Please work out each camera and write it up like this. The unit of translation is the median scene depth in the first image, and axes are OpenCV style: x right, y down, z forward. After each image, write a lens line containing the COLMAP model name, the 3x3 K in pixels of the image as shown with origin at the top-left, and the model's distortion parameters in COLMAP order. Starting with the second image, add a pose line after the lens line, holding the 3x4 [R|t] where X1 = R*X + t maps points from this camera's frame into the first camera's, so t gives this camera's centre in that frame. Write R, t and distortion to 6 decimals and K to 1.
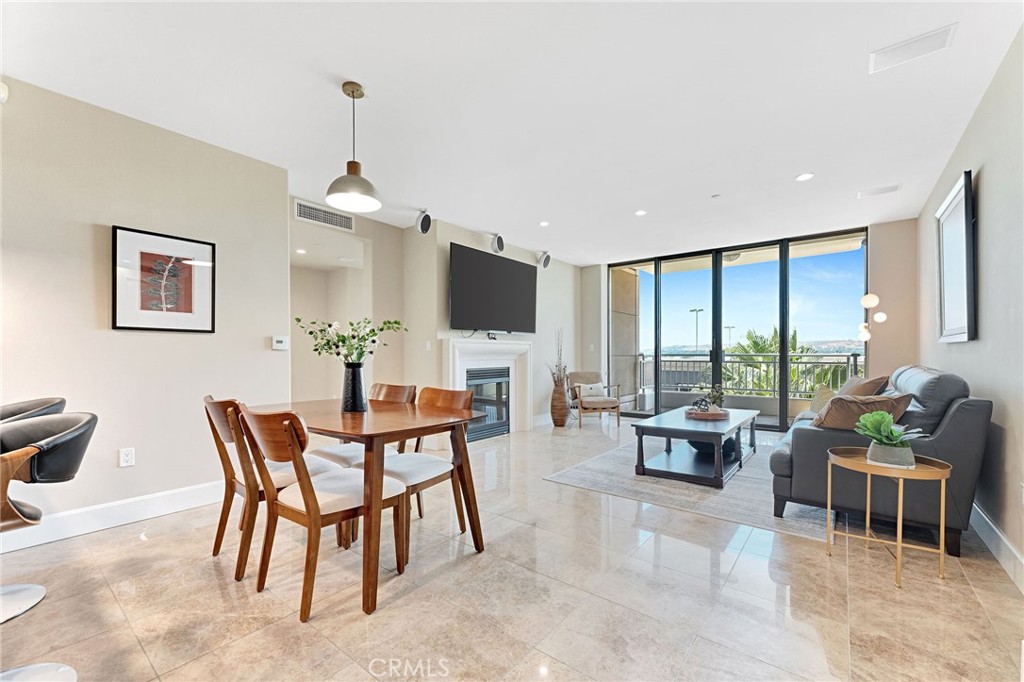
lens RADIAL K [[418.2, 0, 506.7], [0, 418.2, 357.9], [0, 0, 1]] dist [0.002798, -0.000269]
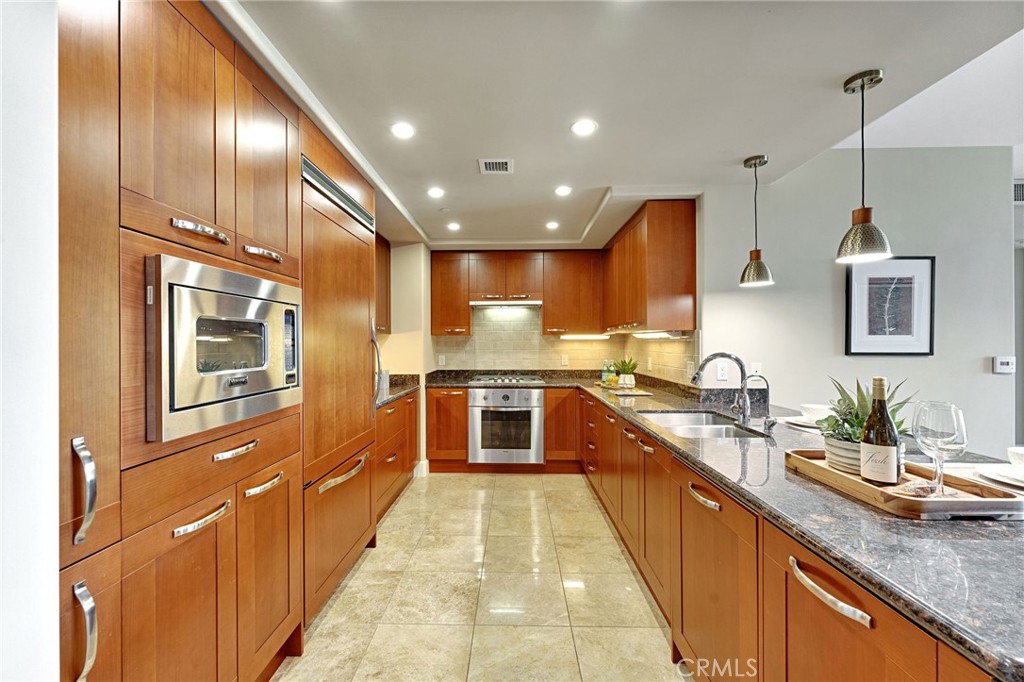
lens RADIAL K [[418.2, 0, 502.1], [0, 418.2, 343.5], [0, 0, 1]] dist [0.002798, -0.000269]
pose [[0.610307, 0.000334, -0.792165, -0.431865], [-0.002274, 0.999997, -0.001330, -0.064126], [0.792162, 0.002613, 0.610305, -0.228128]]
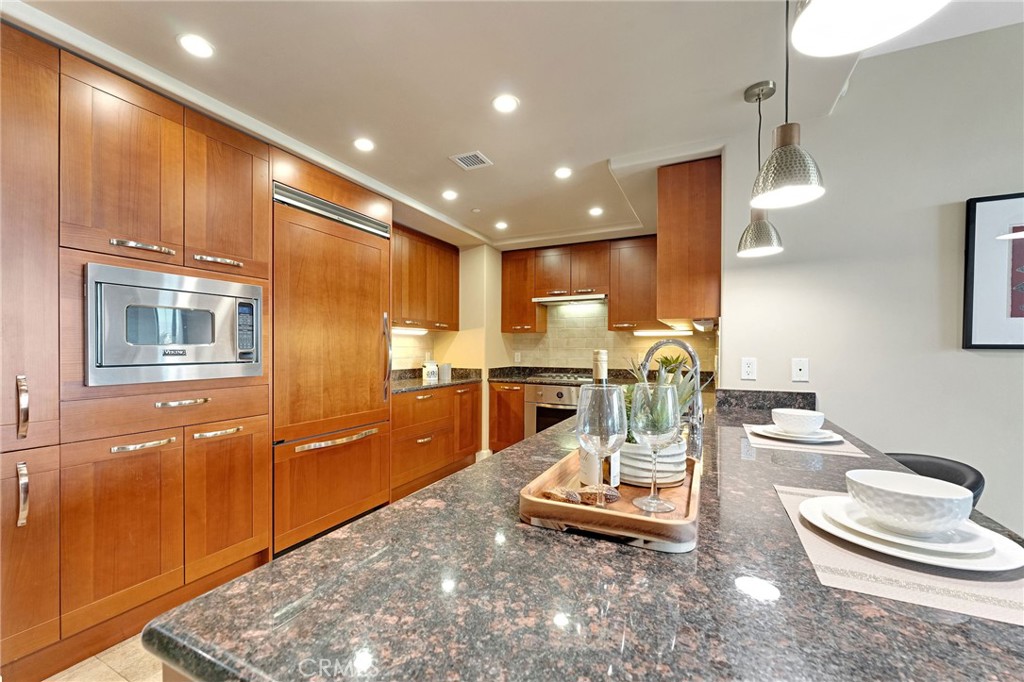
lens RADIAL K [[418.2, 0, 504.3], [0, 418.2, 349.0], [0, 0, 1]] dist [0.002798, -0.000269]
pose [[0.214598, 0.003234, -0.976697, -0.289299], [-0.009893, 0.999950, 0.001137, -0.041687], [0.976652, 0.009418, 0.214620, 0.070375]]
